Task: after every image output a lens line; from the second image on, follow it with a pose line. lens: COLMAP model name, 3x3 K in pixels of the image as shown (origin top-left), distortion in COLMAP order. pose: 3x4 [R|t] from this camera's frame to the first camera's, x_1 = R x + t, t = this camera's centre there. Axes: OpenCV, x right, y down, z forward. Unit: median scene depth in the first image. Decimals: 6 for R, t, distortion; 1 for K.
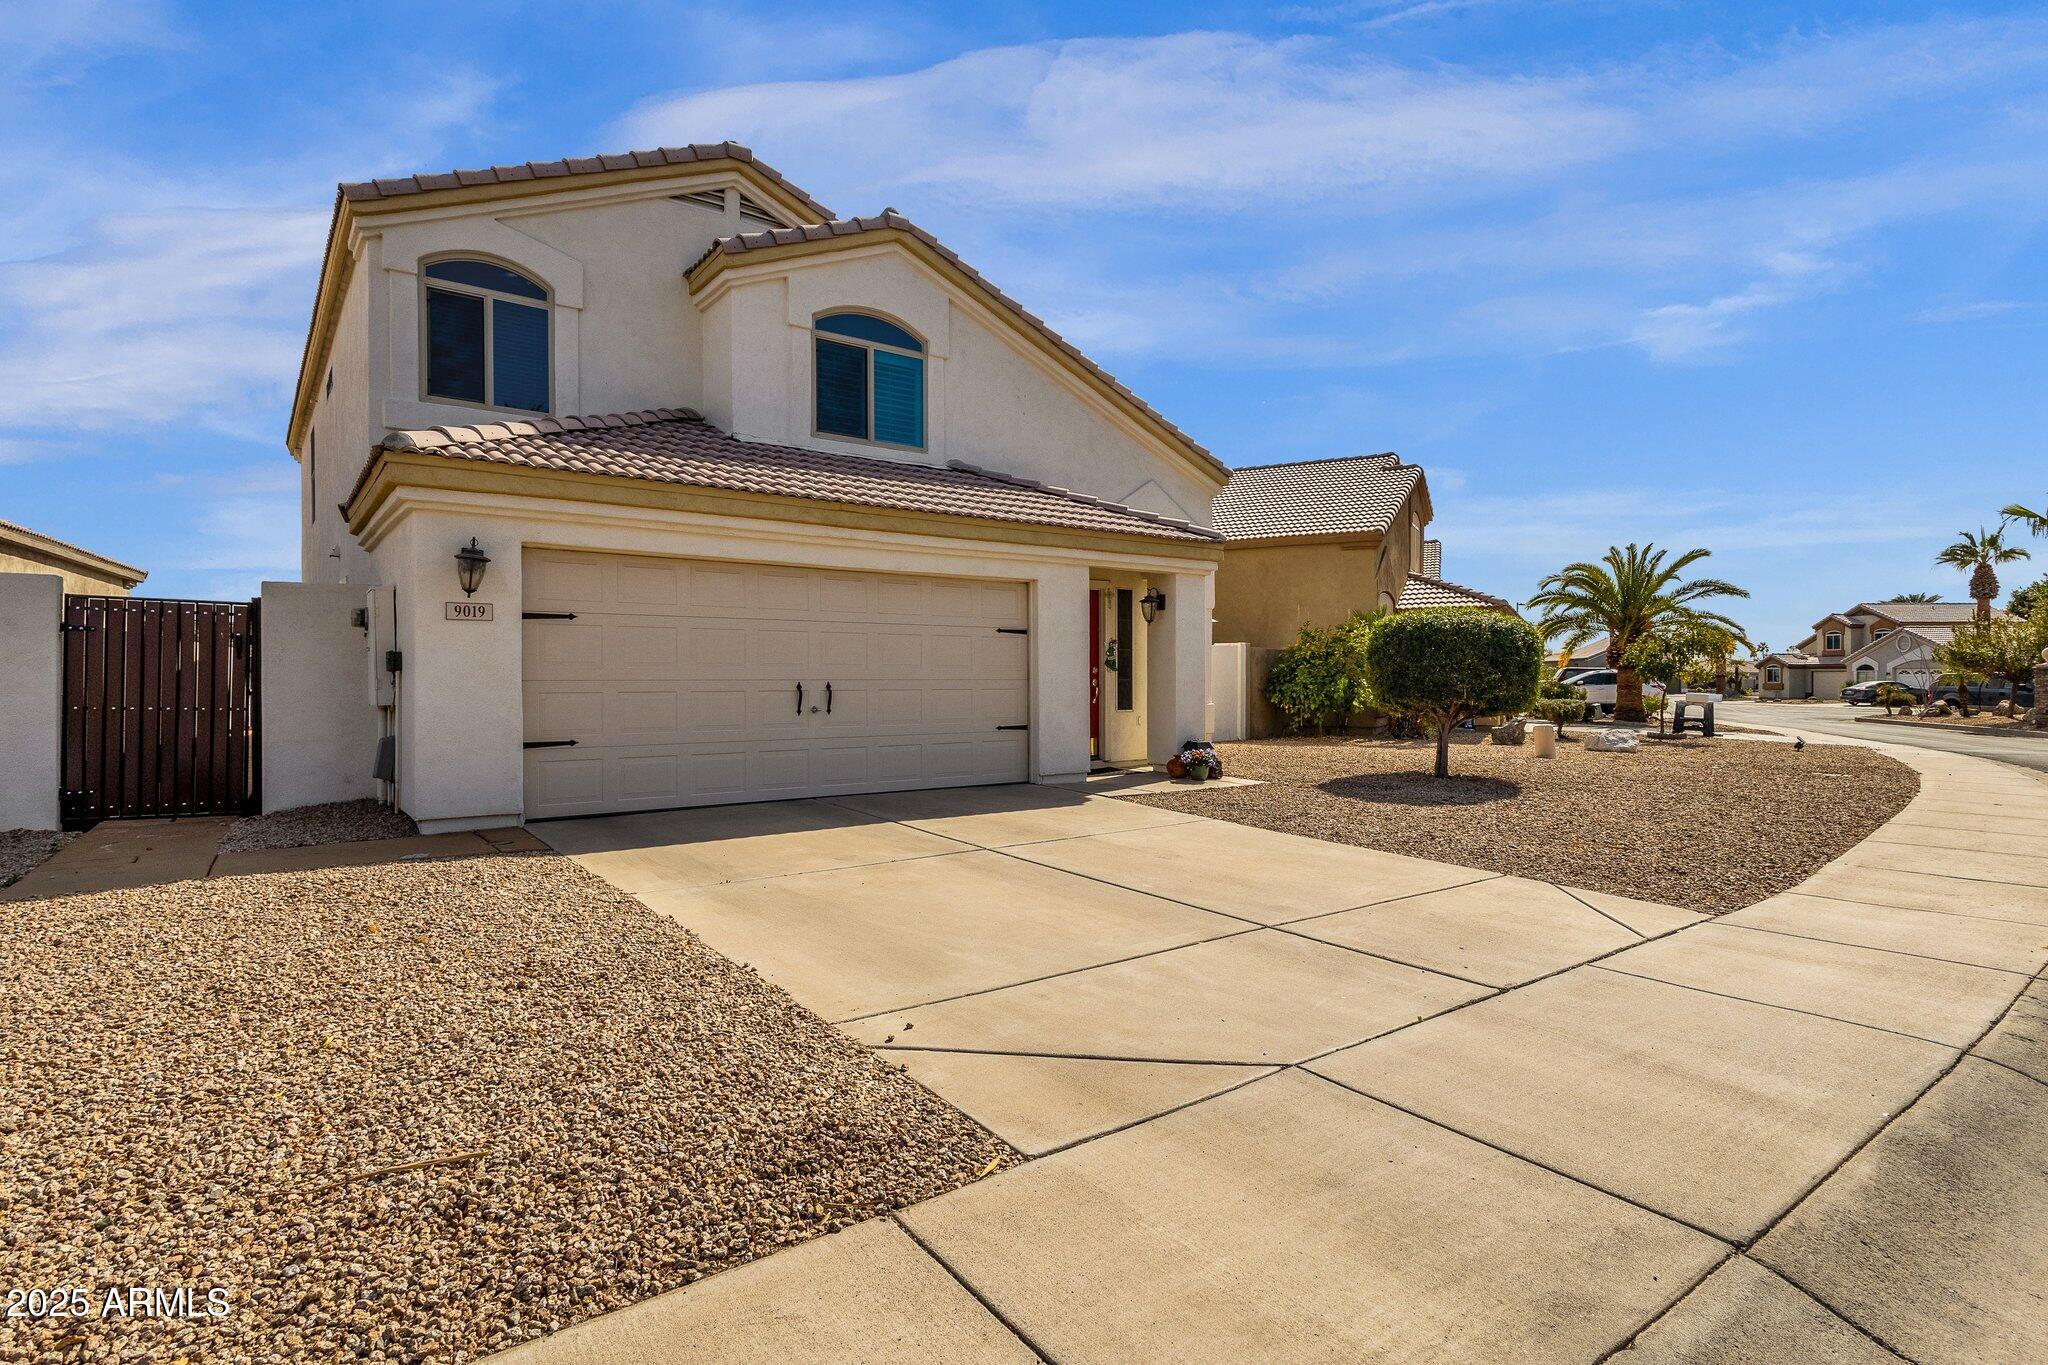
lens RADIAL K [[1020.0, 0, 1024.0], [0, 1020.0, 682.5], [0, 0, 1]] dist [-0.000193, 0.000062]
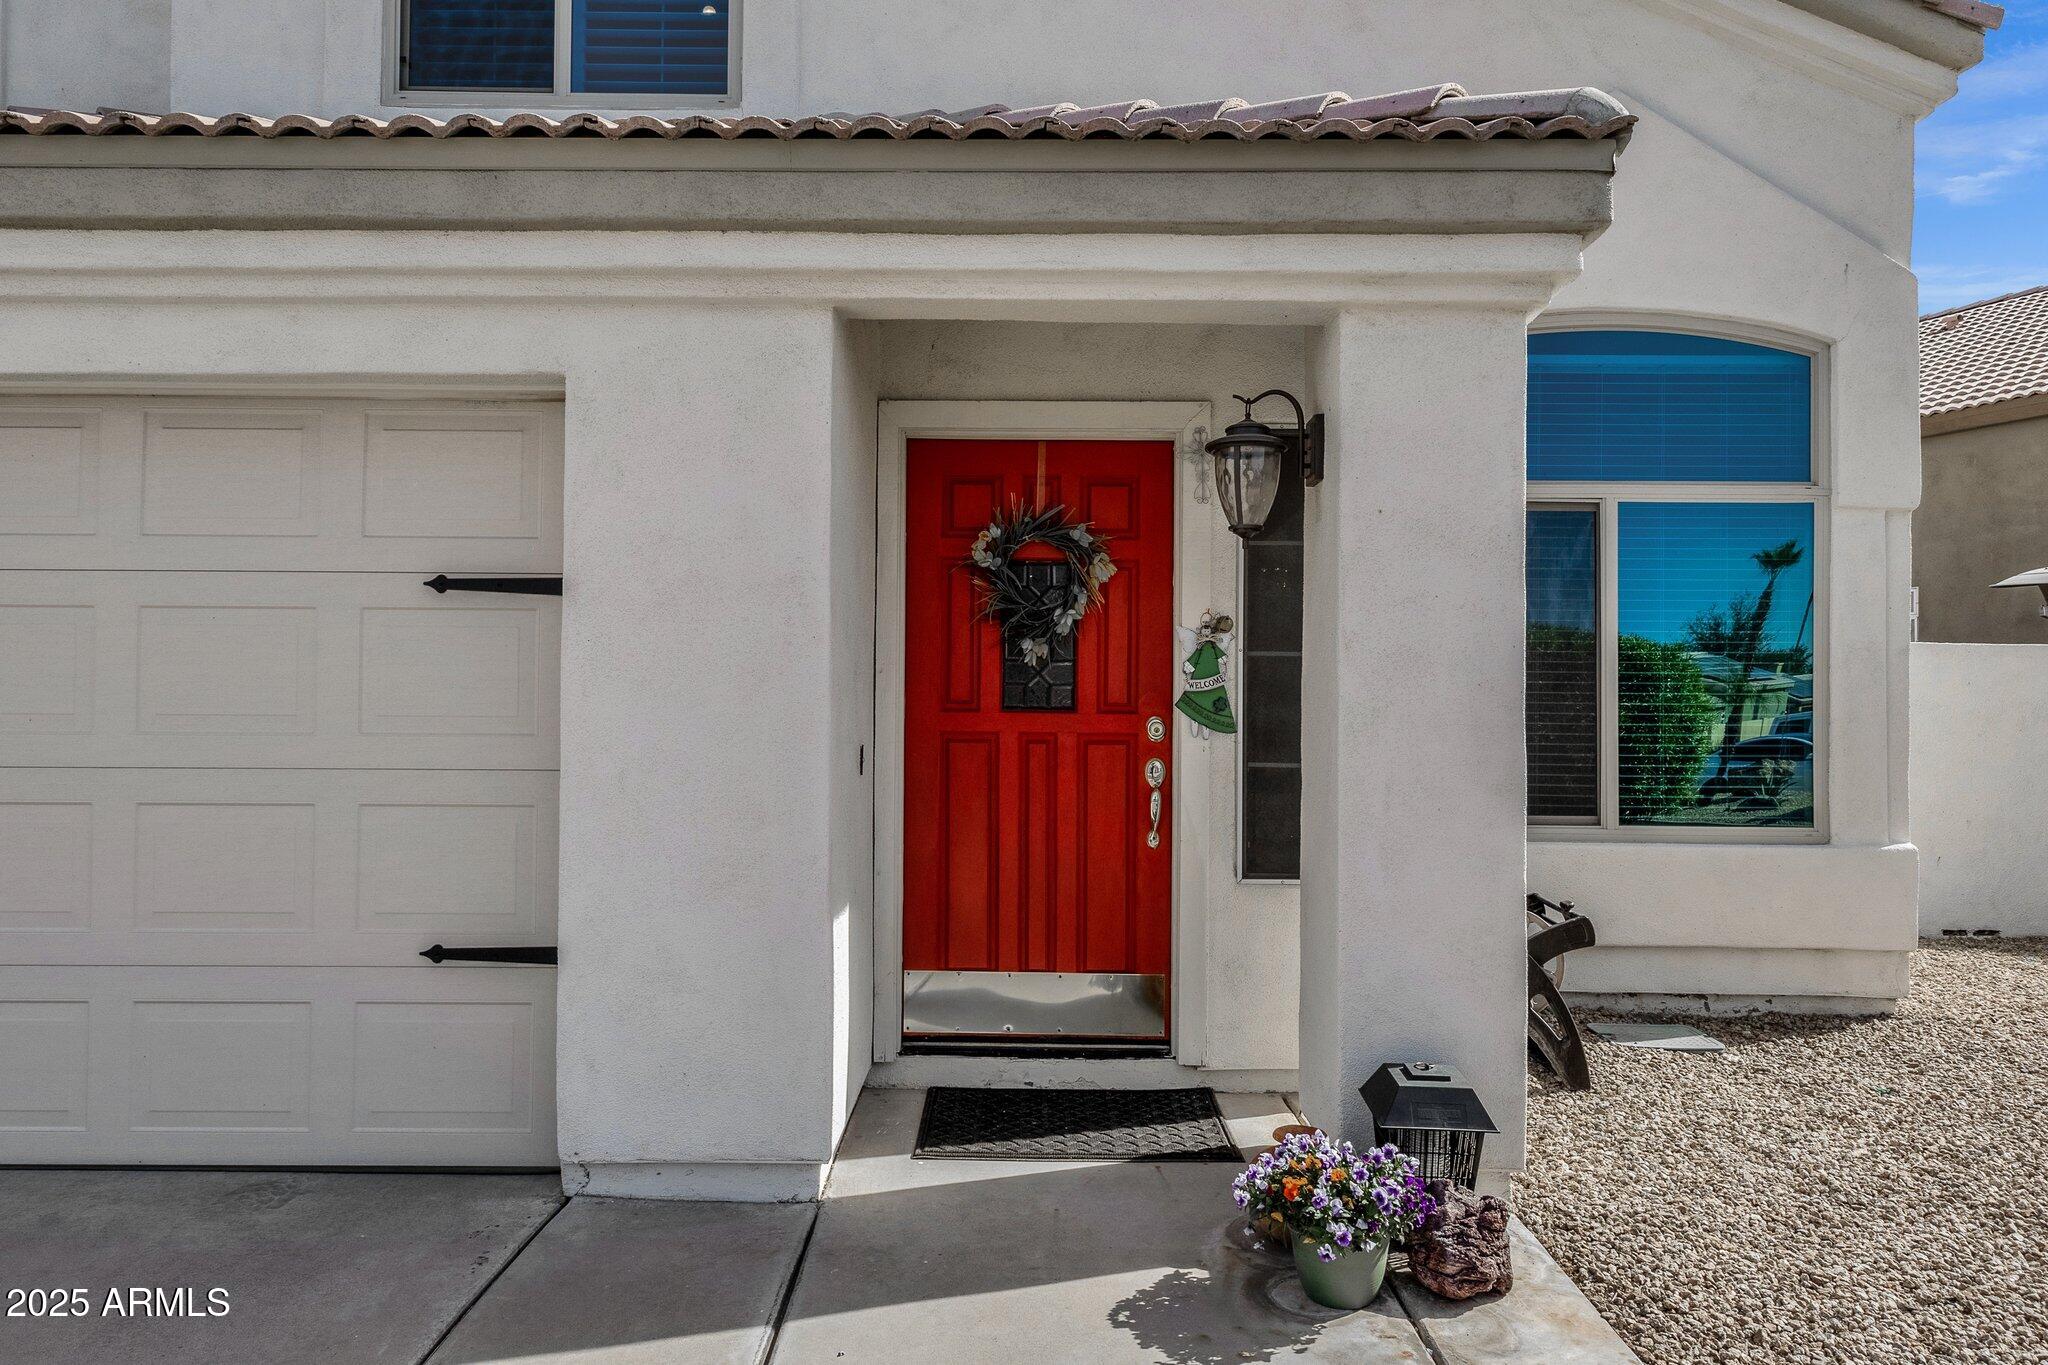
lens RADIAL K [[1313.6, 0, 1024.0], [0, 1313.6, 682.5], [0, 0, 1]] dist [-0.000299, -0.000175]
pose [[0.798986, -0.001708, -0.601348, 0.272112], [-0.011805, 0.999759, -0.018525, -0.018832], [0.601234, 0.021900, 0.798773, 0.740514]]
